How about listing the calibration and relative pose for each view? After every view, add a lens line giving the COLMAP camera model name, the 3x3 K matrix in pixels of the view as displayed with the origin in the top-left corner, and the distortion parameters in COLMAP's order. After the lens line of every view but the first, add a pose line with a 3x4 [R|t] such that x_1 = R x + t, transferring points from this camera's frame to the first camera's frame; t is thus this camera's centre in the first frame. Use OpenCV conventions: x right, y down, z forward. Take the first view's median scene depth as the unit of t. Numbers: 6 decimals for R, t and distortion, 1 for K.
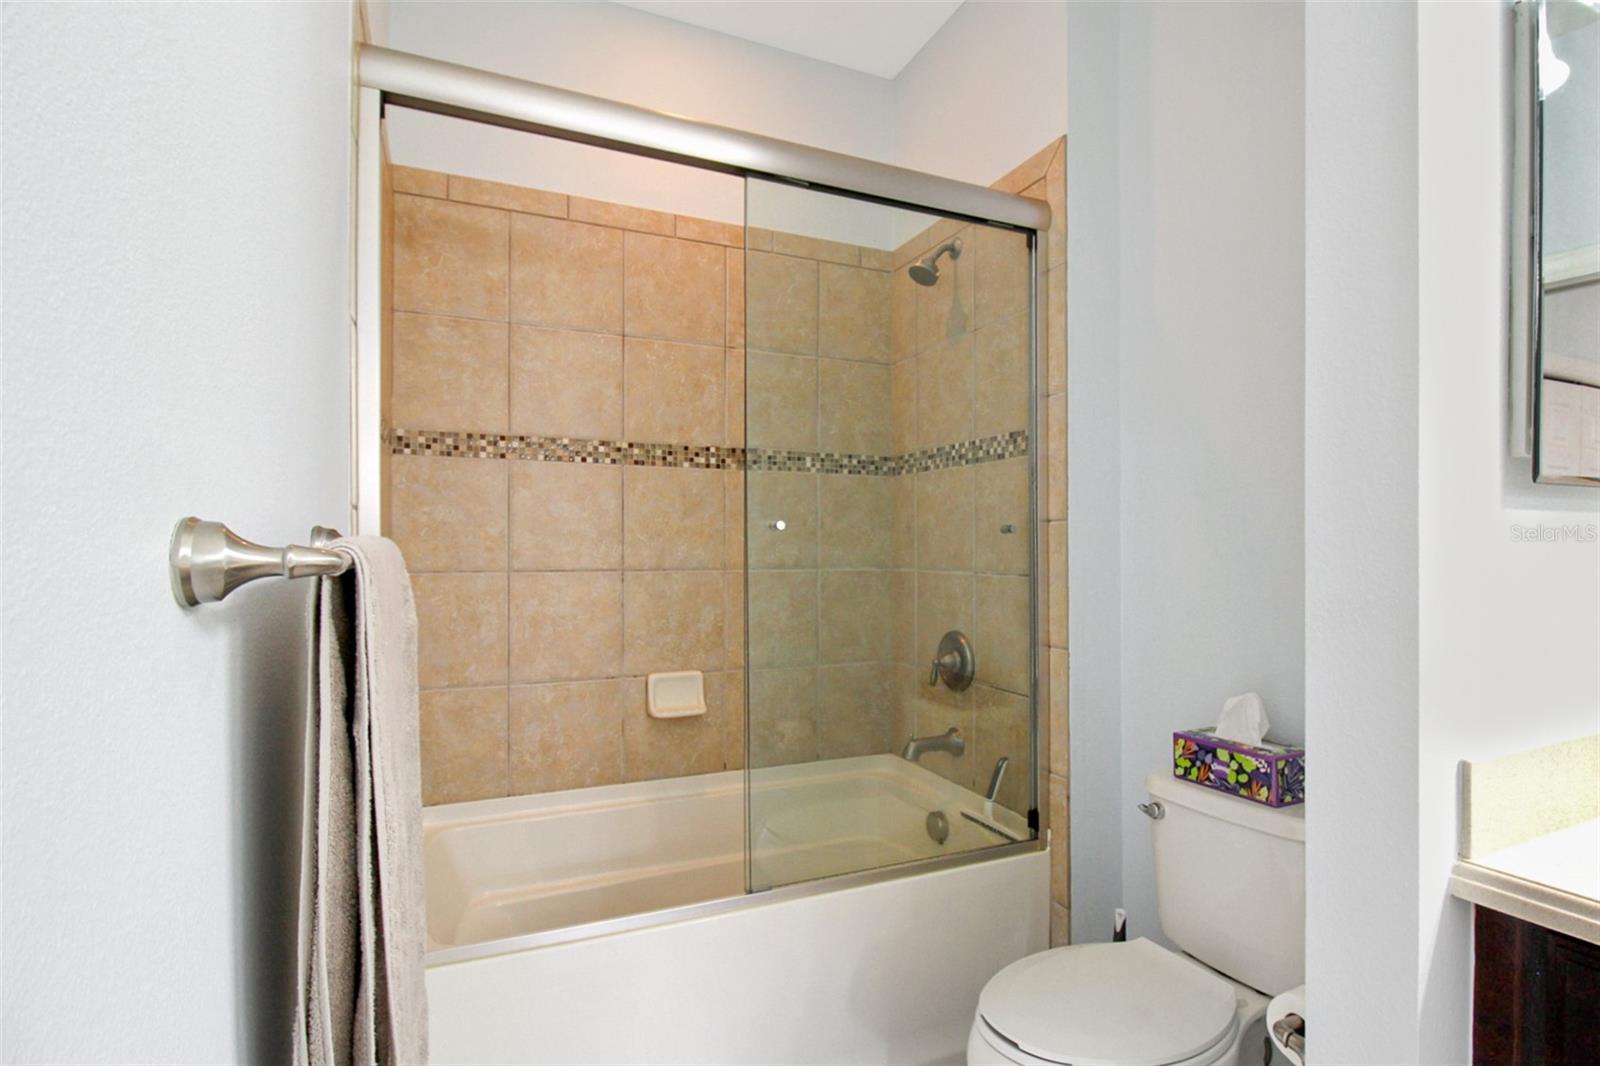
lens RADIAL K [[758.6, 0, 801.1], [0, 758.6, 562.3], [0, 0, 1]] dist [-0.023191, -0.000661]
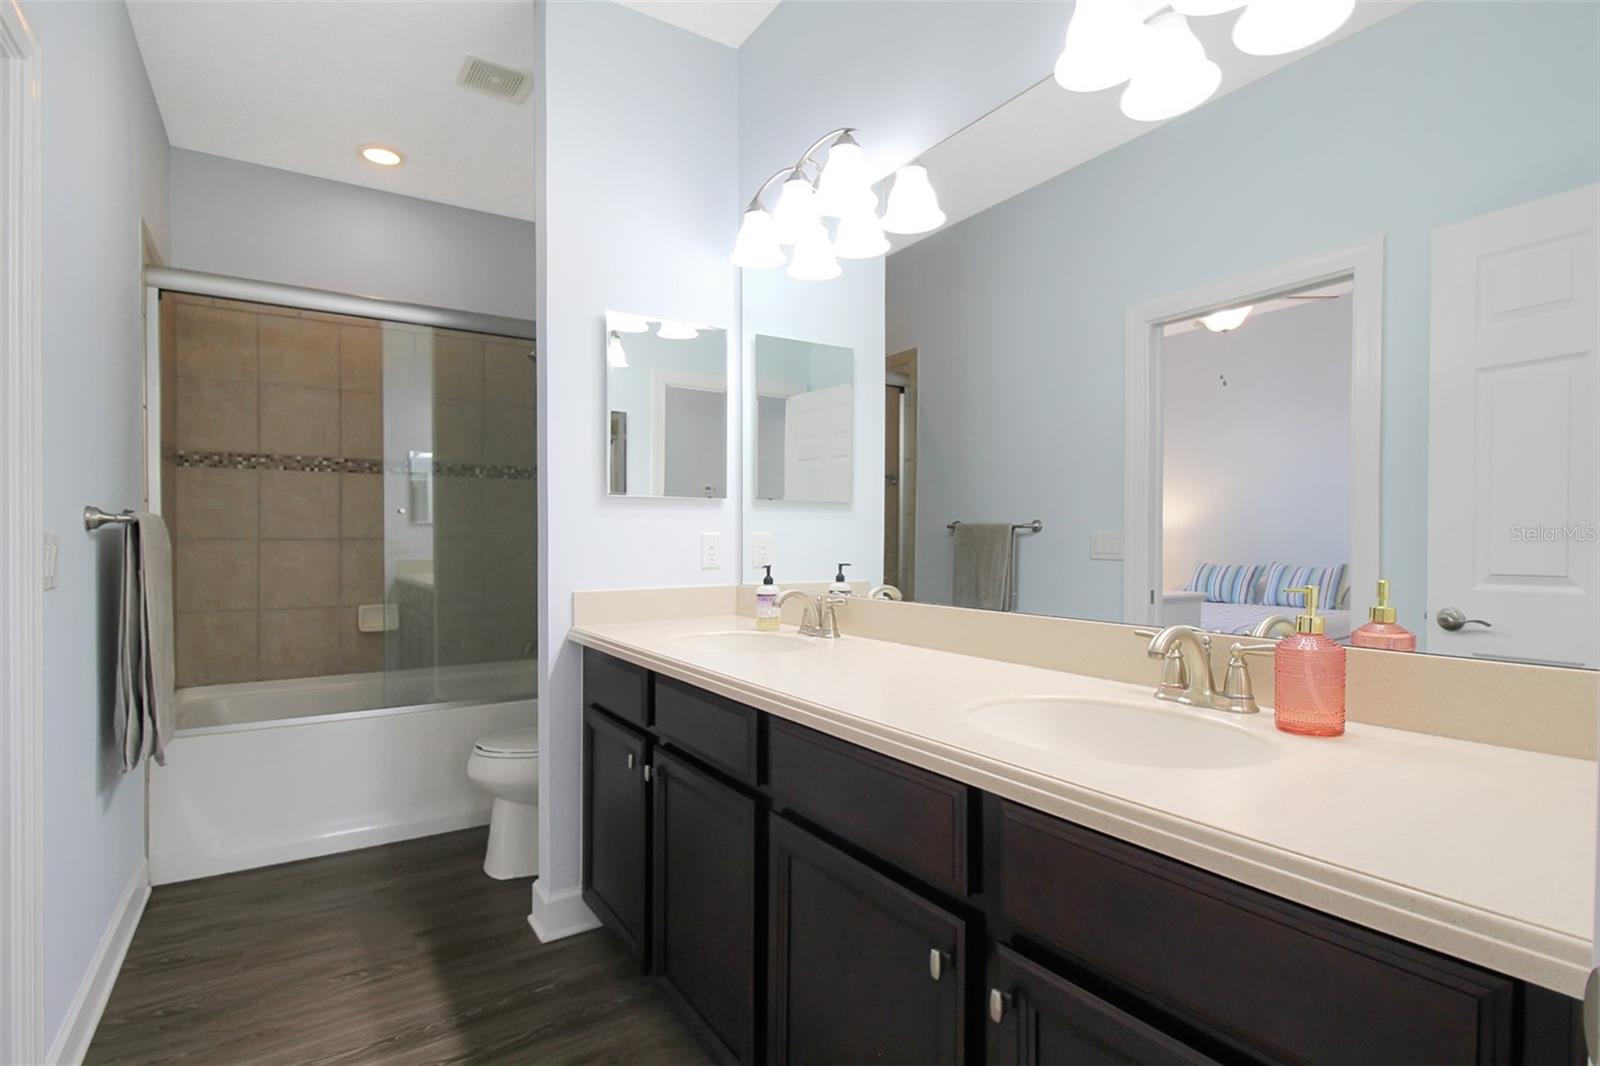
lens RADIAL K [[789.4, 0, 819.2], [0, 789.4, 554.1], [0, 0, 1]] dist [-0.001609, -0.013789]
pose [[0.987839, -0.005065, 0.155400, 0.528487], [0.005029, 0.999987, 0.000623, 0.047357], [-0.155401, 0.000166, 0.987851, -0.827008]]
